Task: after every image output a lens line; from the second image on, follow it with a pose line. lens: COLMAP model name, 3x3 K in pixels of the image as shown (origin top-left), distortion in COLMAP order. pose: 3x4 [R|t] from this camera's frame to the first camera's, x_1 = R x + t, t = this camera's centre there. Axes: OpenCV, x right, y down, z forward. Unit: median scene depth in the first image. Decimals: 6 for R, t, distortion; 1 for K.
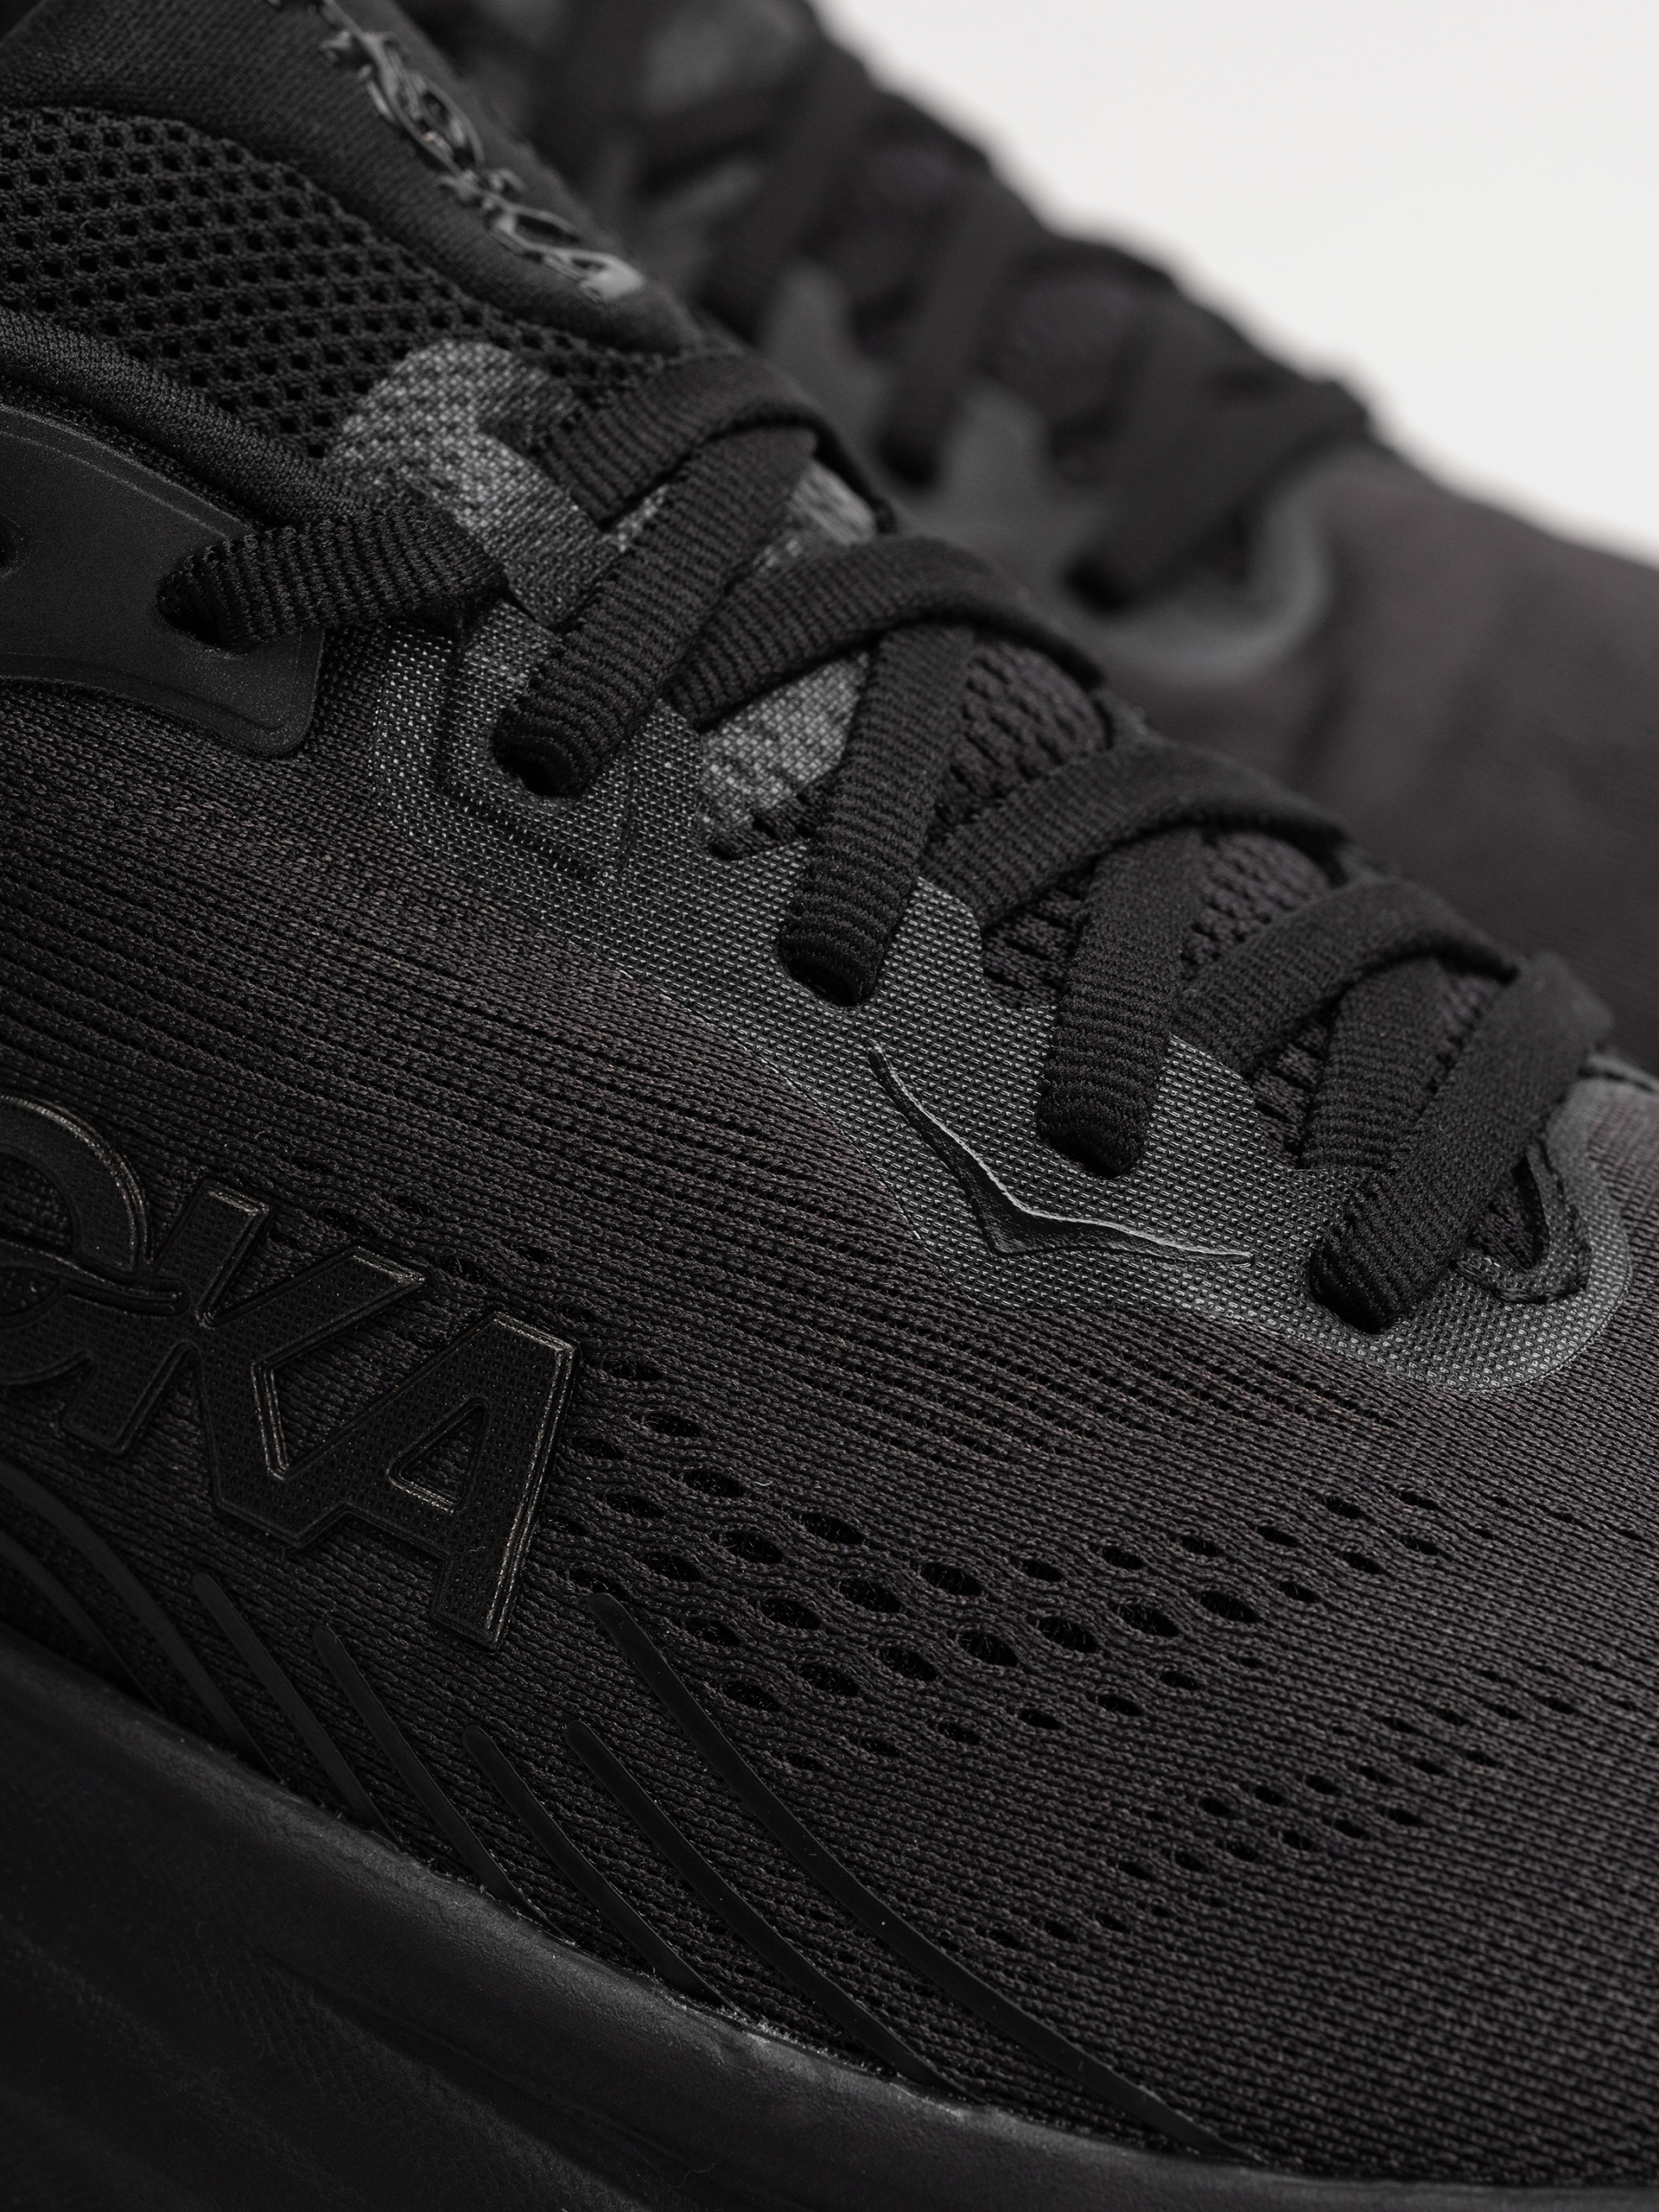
lens RADIAL K [[8226.6, 0, 837.2], [0, 8226.6, 1110.2], [0, 0, 1]] dist [0.094201, 0.000000]
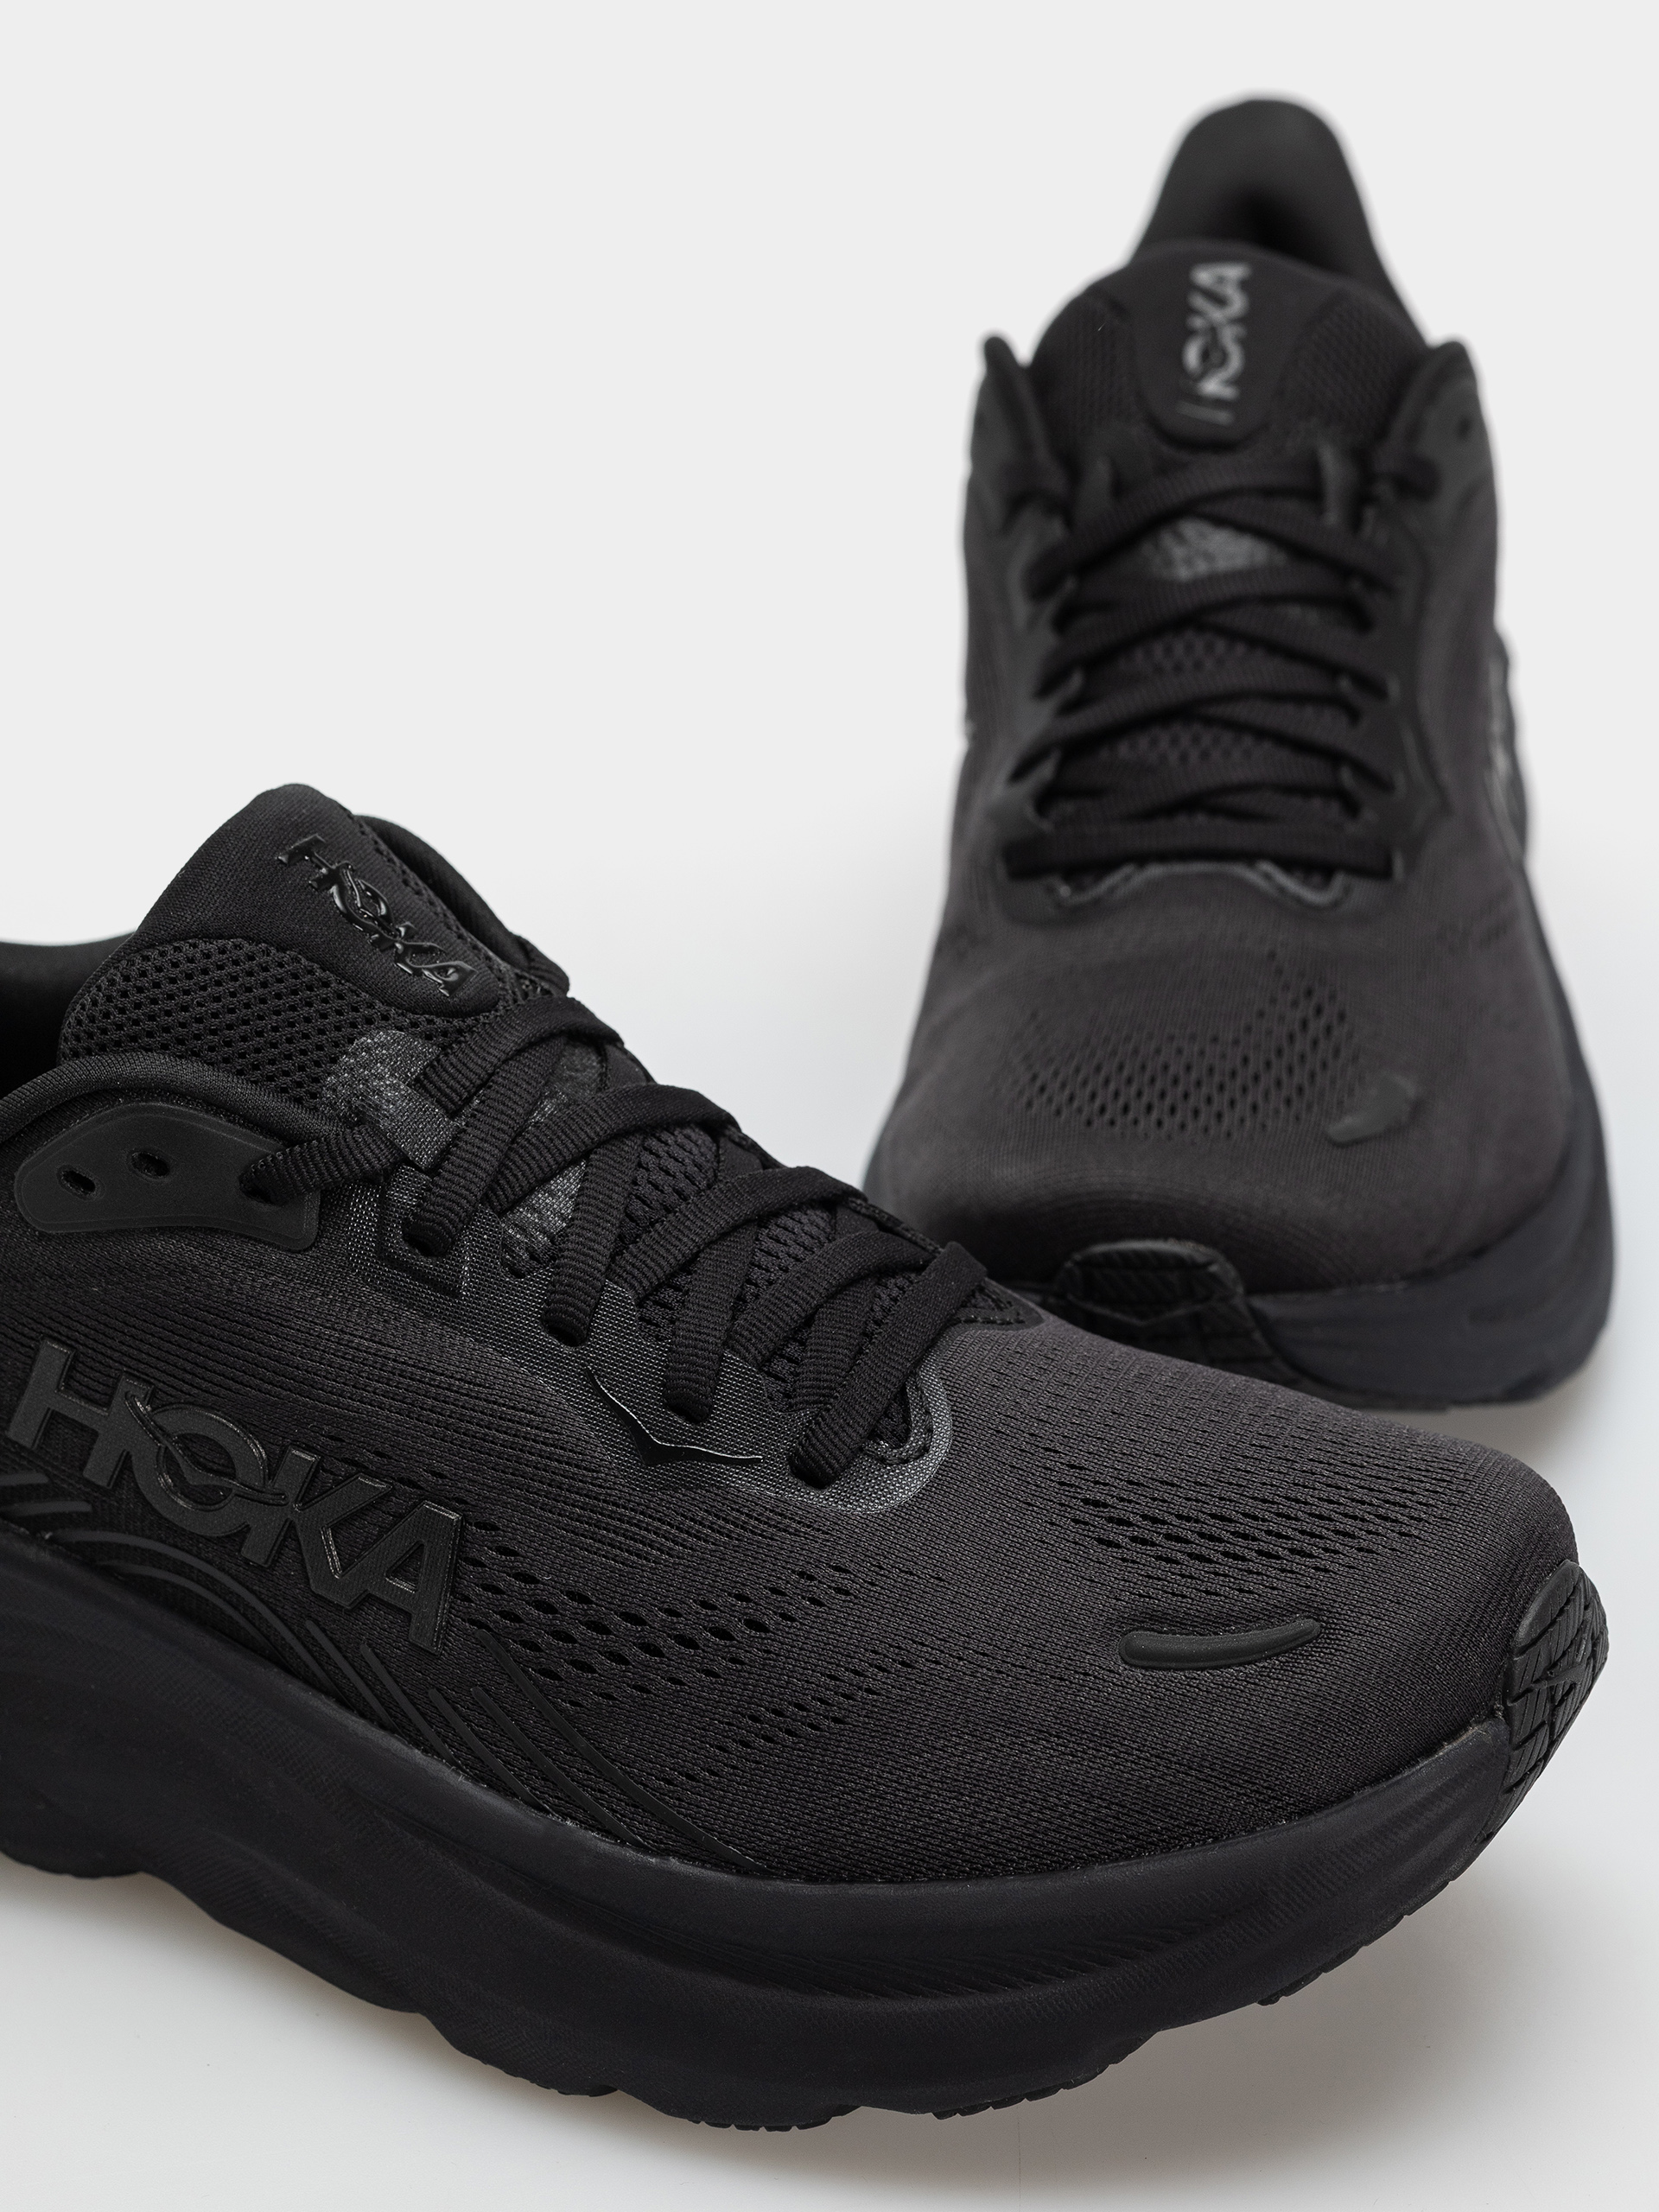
lens RADIAL K [[8226.6, 0, 825.6], [0, 8226.6, 1104.6], [0, 0, 1]] dist [0.094201, 0.000000]
pose [[0.988341, -0.070482, -0.134962, 0.360084], [0.089657, 0.985837, 0.141728, -0.373338], [0.123061, -0.152176, 0.980662, -1.086715]]
